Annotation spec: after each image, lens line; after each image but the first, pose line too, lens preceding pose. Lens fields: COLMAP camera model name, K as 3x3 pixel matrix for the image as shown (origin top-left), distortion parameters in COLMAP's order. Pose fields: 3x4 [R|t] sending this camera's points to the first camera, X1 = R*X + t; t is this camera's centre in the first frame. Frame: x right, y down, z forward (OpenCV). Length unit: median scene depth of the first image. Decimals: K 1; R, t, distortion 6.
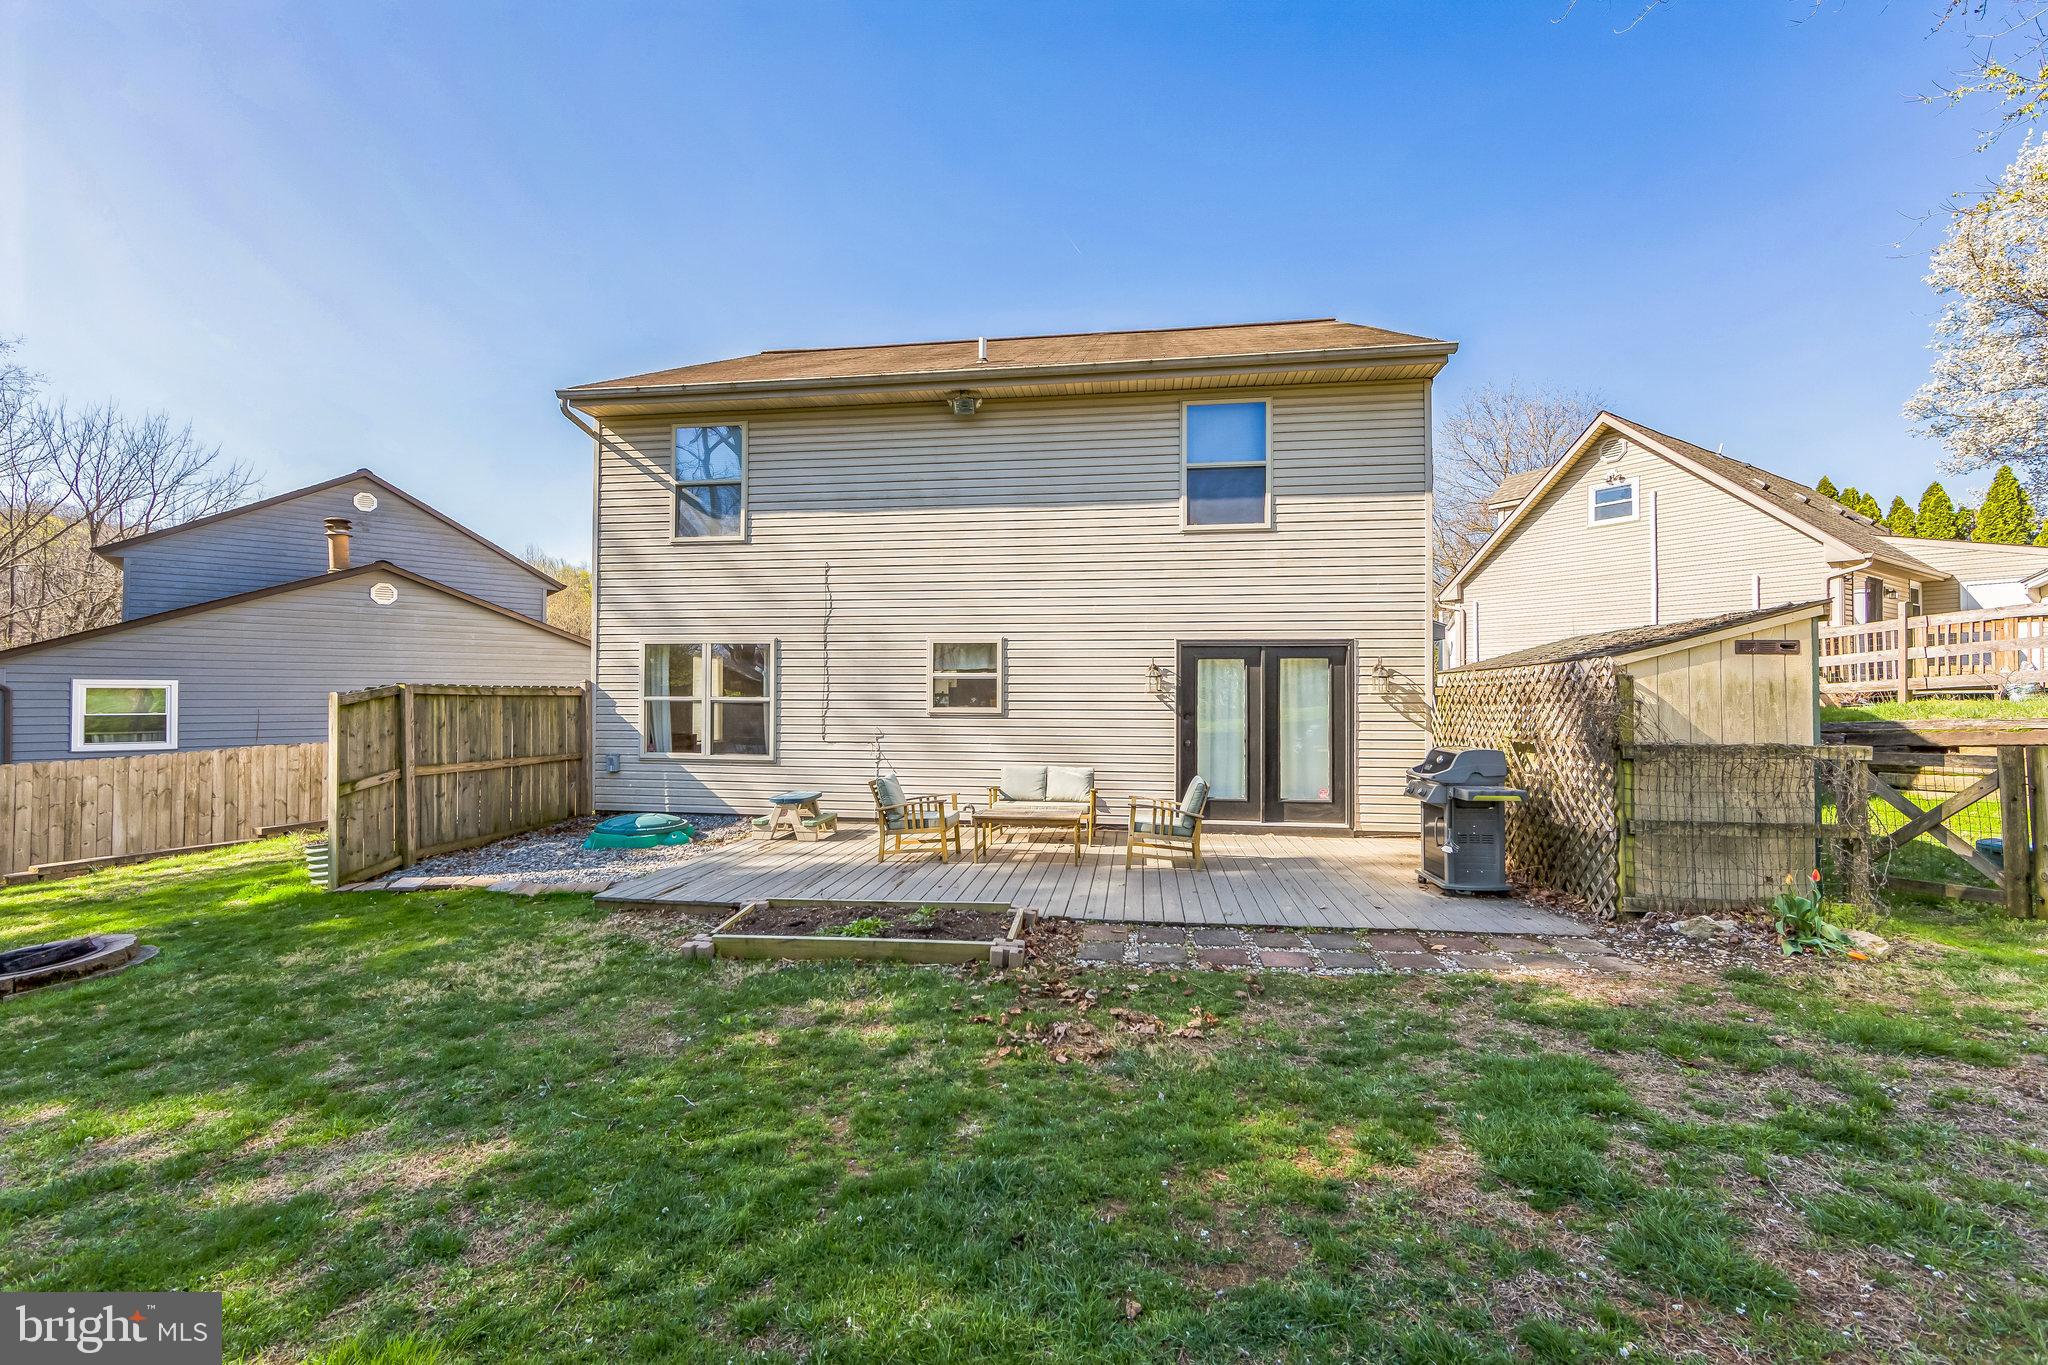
lens RADIAL K [[809.0, 0, 1026.2], [0, 809.0, 679.5], [0, 0, 1]] dist [-0.002144, -0.000522]
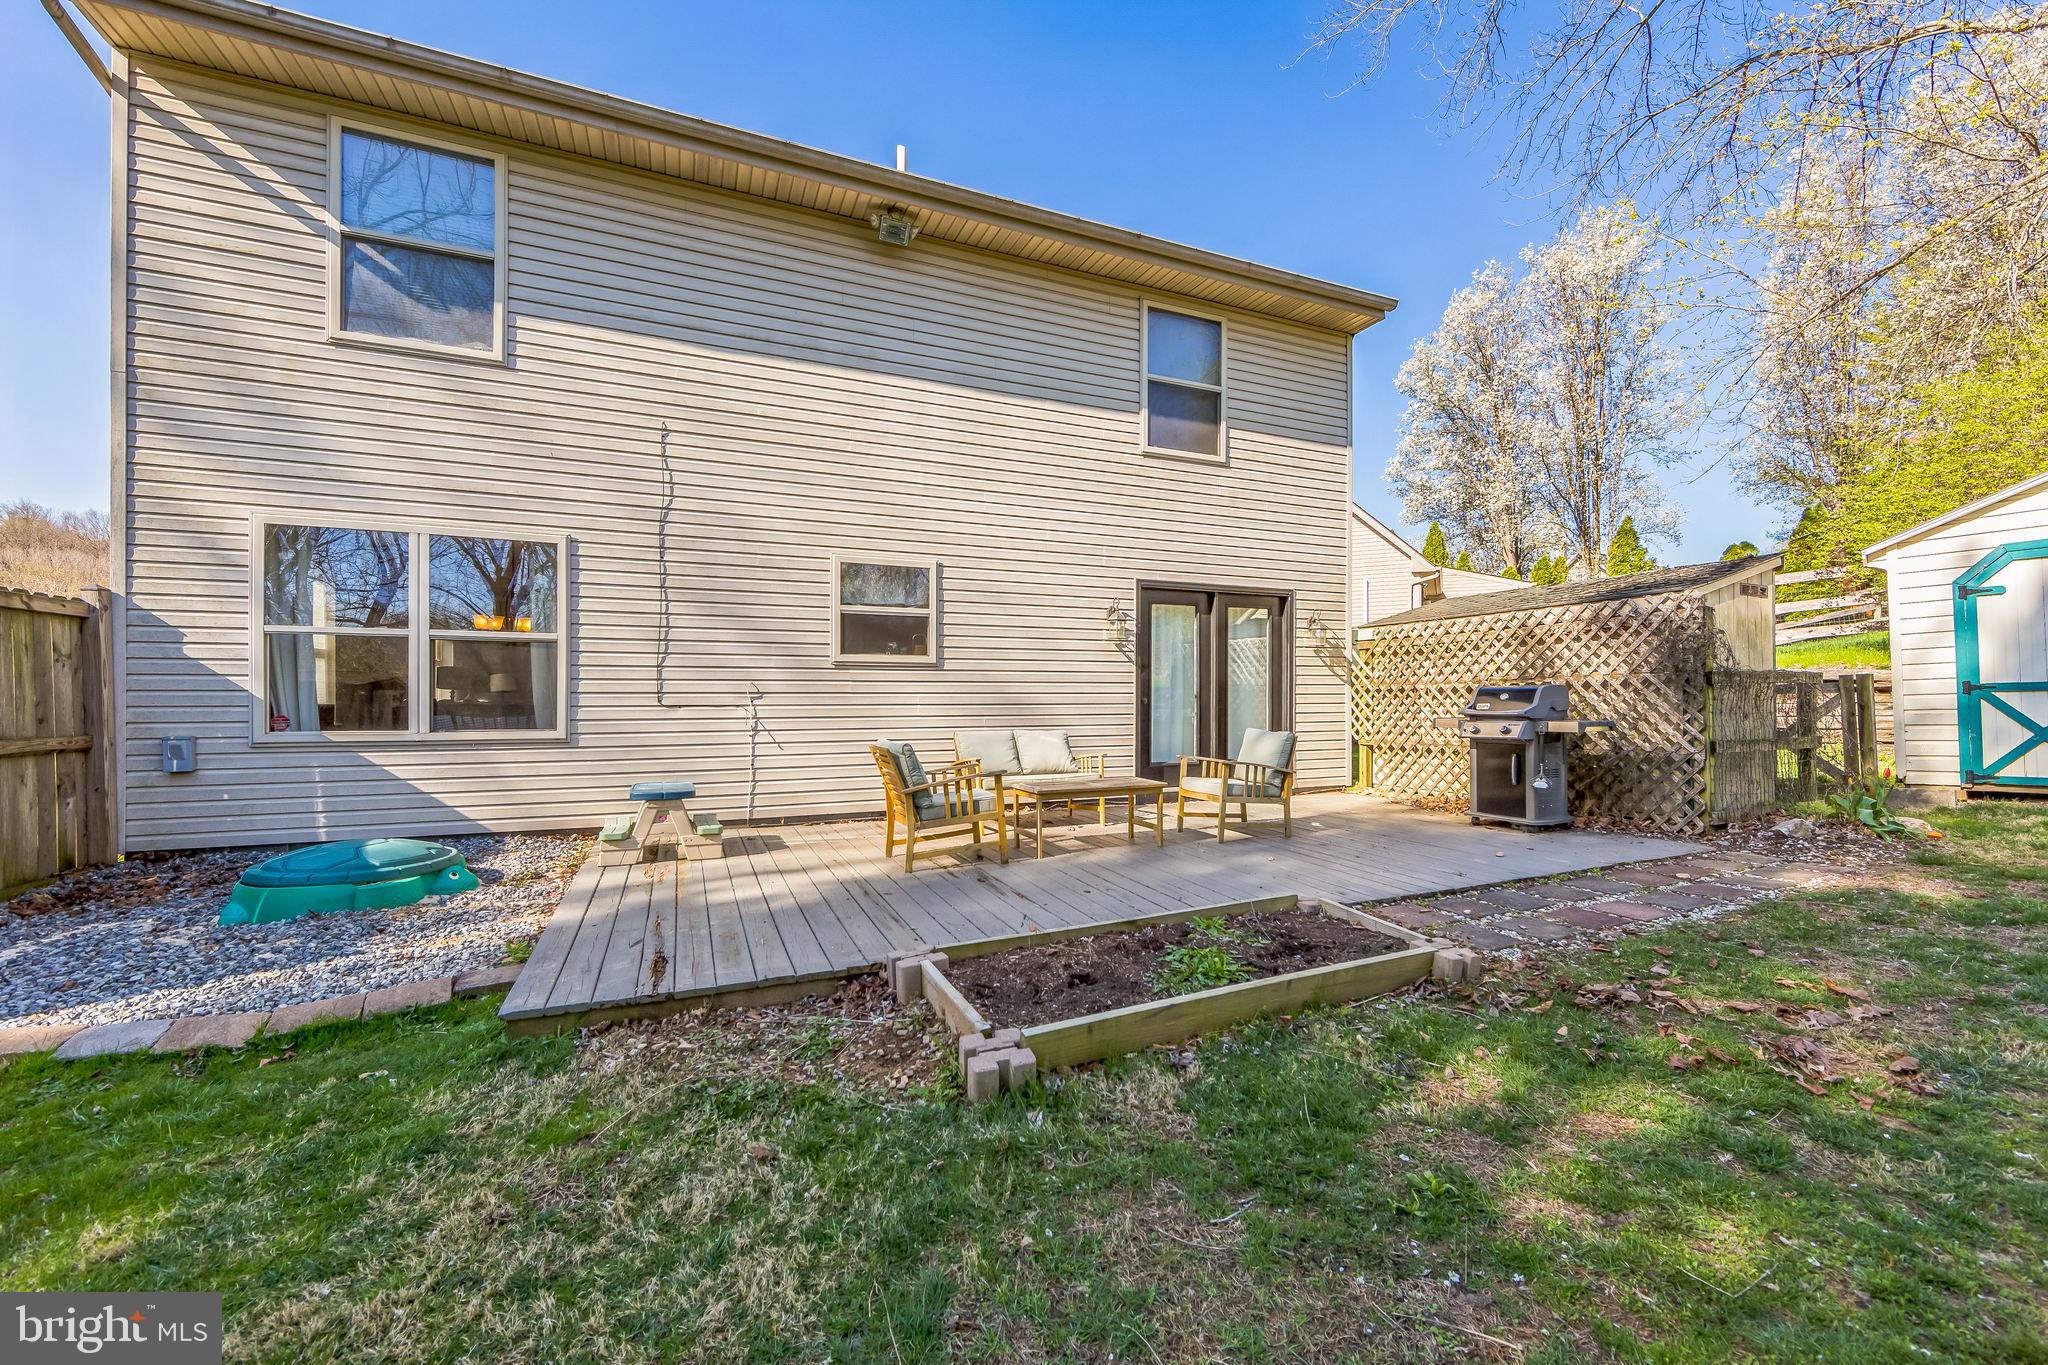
lens RADIAL K [[809.0, 0, 1033.4], [0, 809.0, 694.5], [0, 0, 1]] dist [-0.002144, -0.000522]
pose [[0.854018, -0.002516, 0.520238, -0.341648], [-0.006609, 0.999855, 0.015684, 0.058390], [-0.520202, -0.016832, 0.853877, 0.319191]]
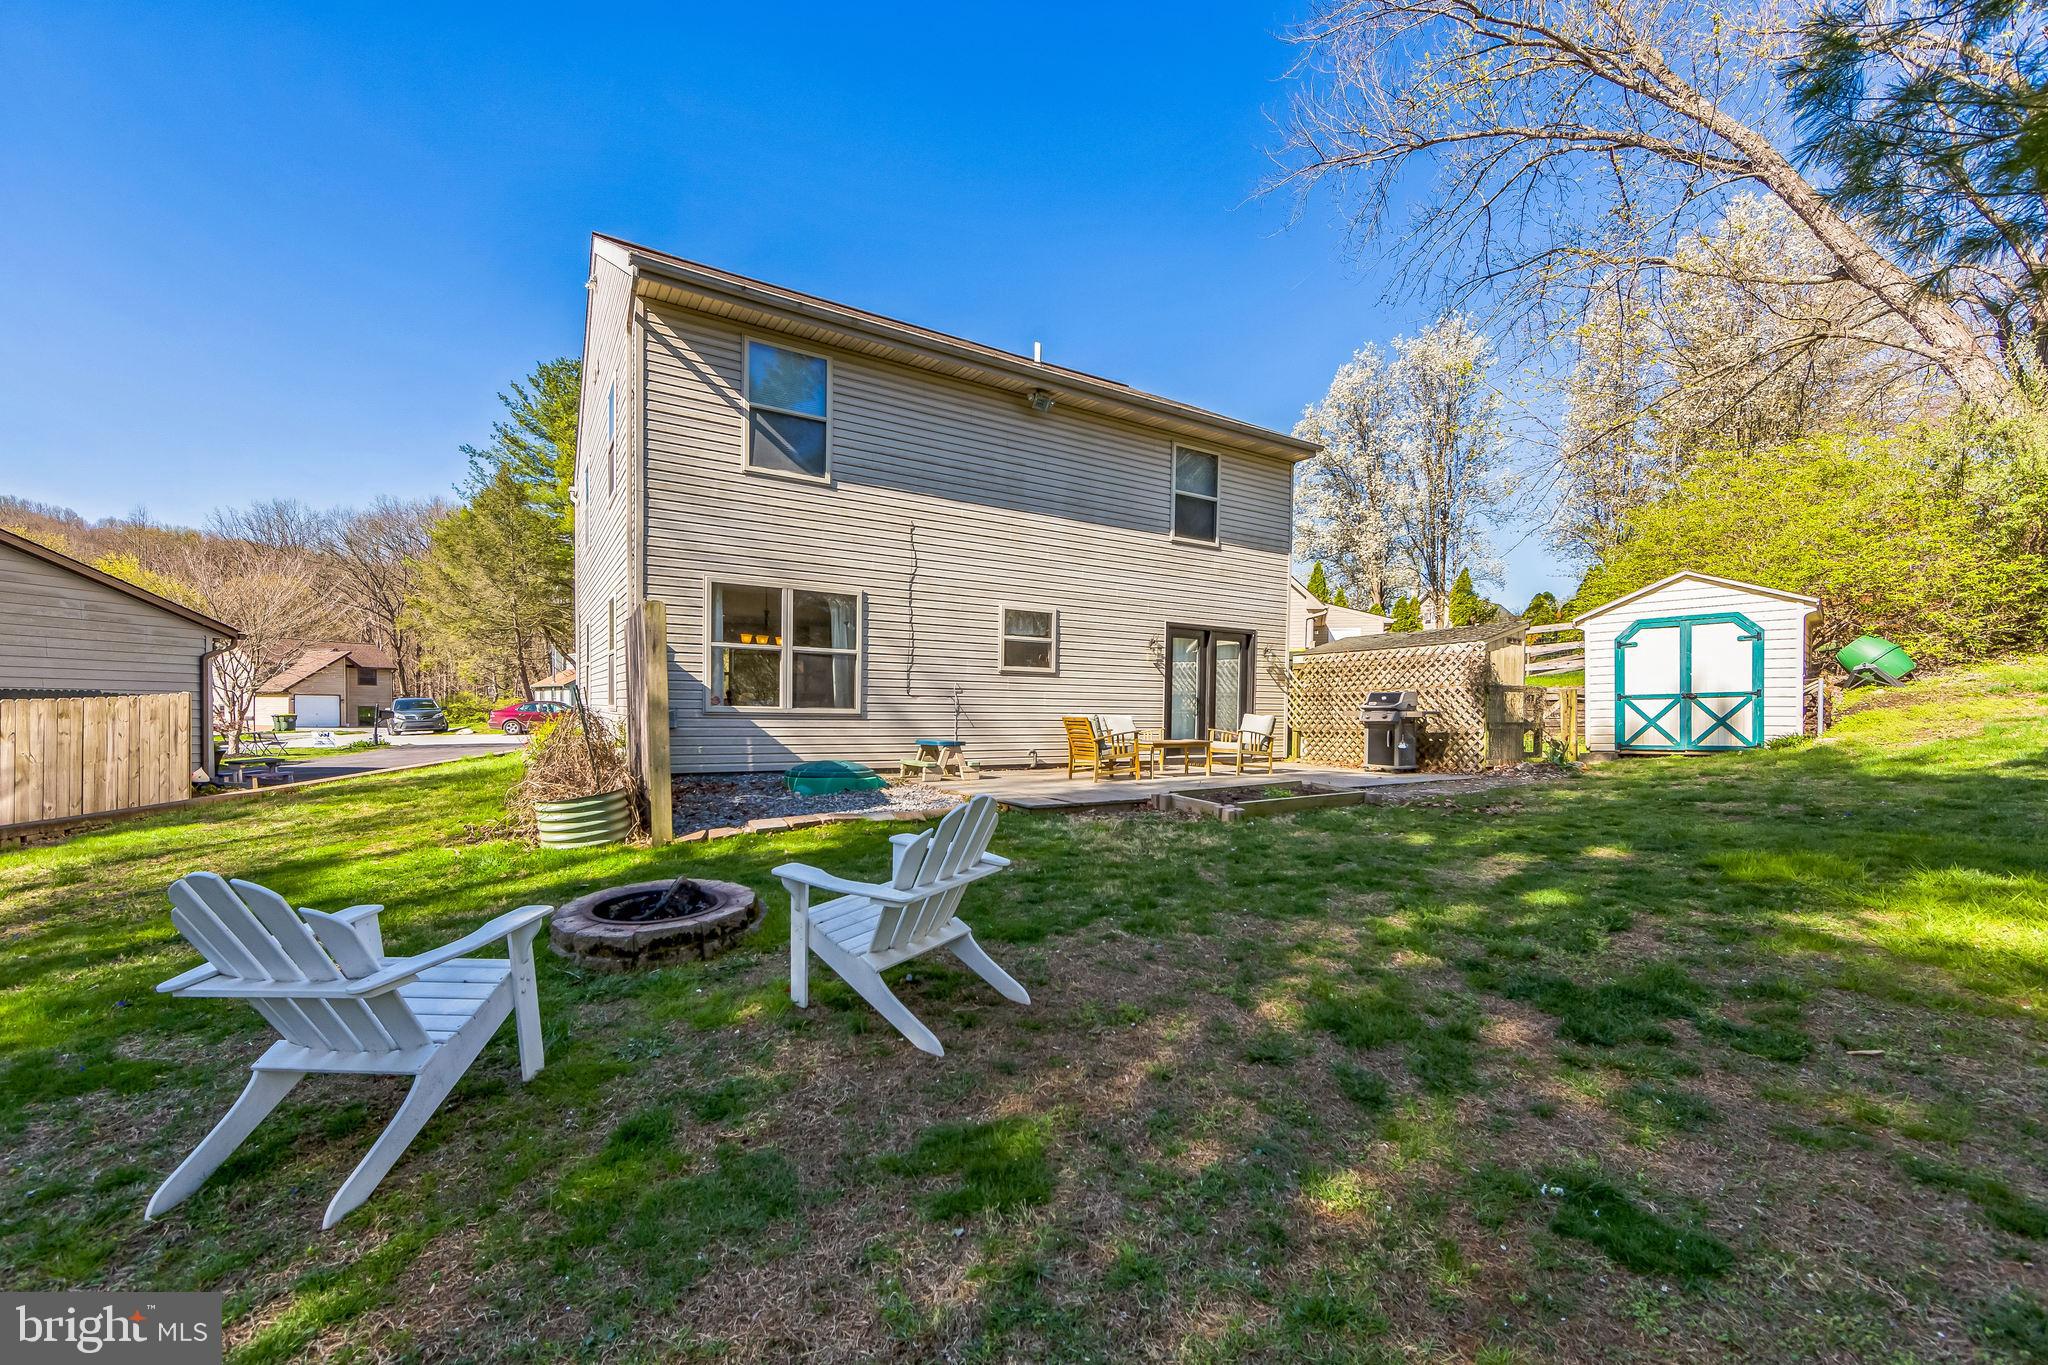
lens RADIAL K [[809.0, 0, 1039.9], [0, 809.0, 741.1], [0, 0, 1]] dist [-0.002144, -0.000522]
pose [[0.767990, -0.017073, 0.640234, -0.815382], [-0.021786, 0.998370, 0.052757, 0.079874], [-0.640091, -0.054465, 0.766366, 0.095454]]
